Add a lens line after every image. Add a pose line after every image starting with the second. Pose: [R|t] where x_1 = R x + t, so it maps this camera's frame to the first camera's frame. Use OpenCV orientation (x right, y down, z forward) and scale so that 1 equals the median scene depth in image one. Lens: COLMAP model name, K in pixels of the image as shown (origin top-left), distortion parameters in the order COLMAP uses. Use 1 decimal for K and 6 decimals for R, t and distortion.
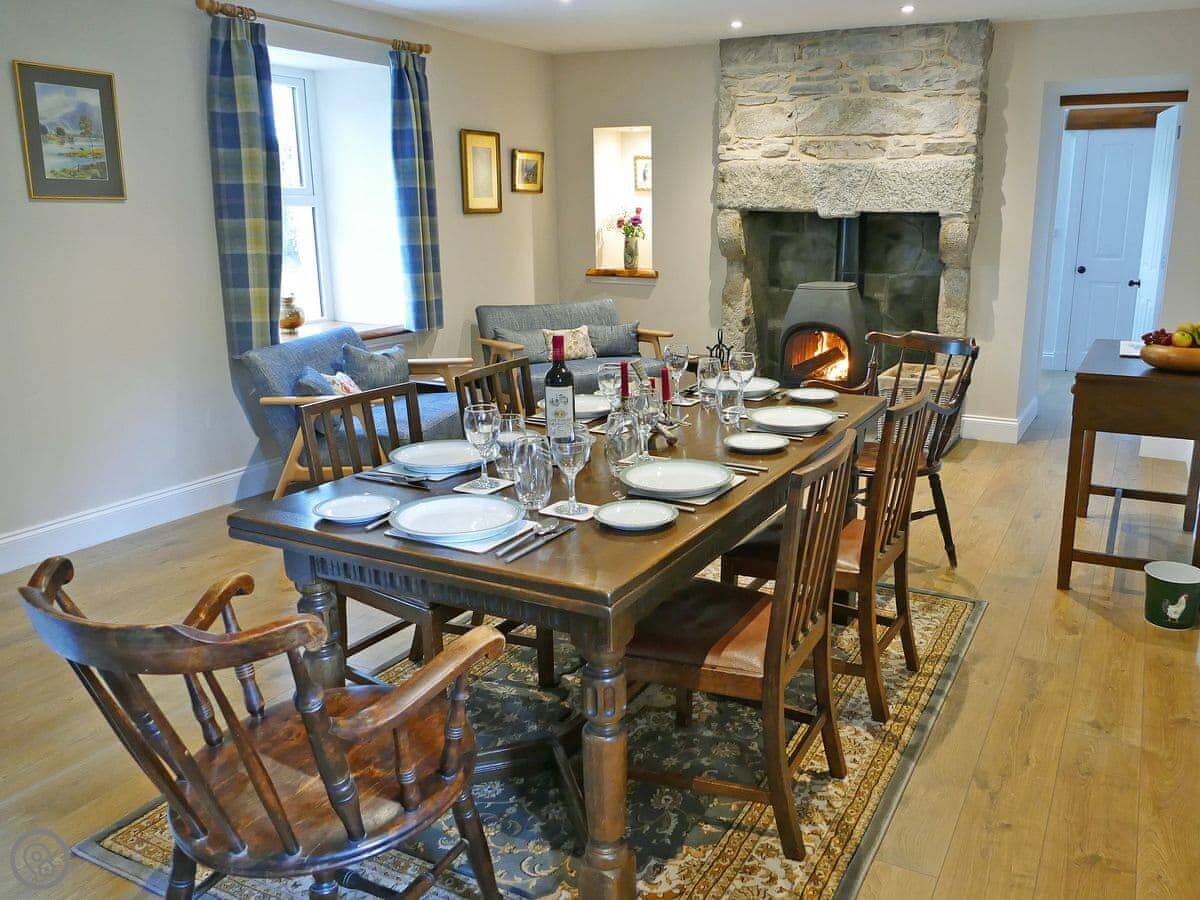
lens RADIAL K [[1000.8, 0, 598.7], [0, 1000.8, 451.1], [0, 0, 1]] dist [0.000963, -0.010416]
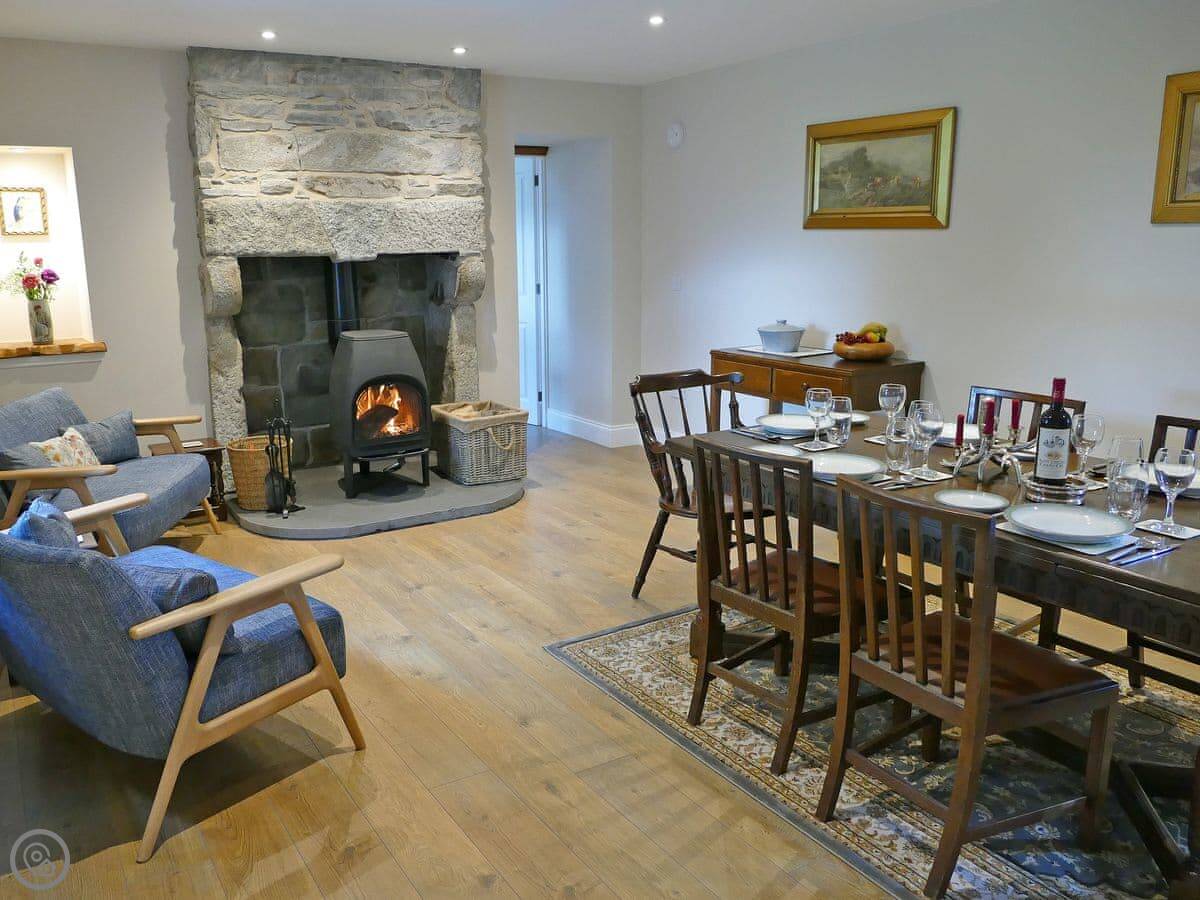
lens RADIAL K [[1000.8, 0, 597.3], [0, 1000.8, 447.2], [0, 0, 1]] dist [0.000963, -0.010416]
pose [[0.489472, -0.192078, 0.850602, -0.475152], [0.228273, 0.969648, 0.087602, -0.100018], [-0.841611, 0.151291, 0.518462, 0.372774]]
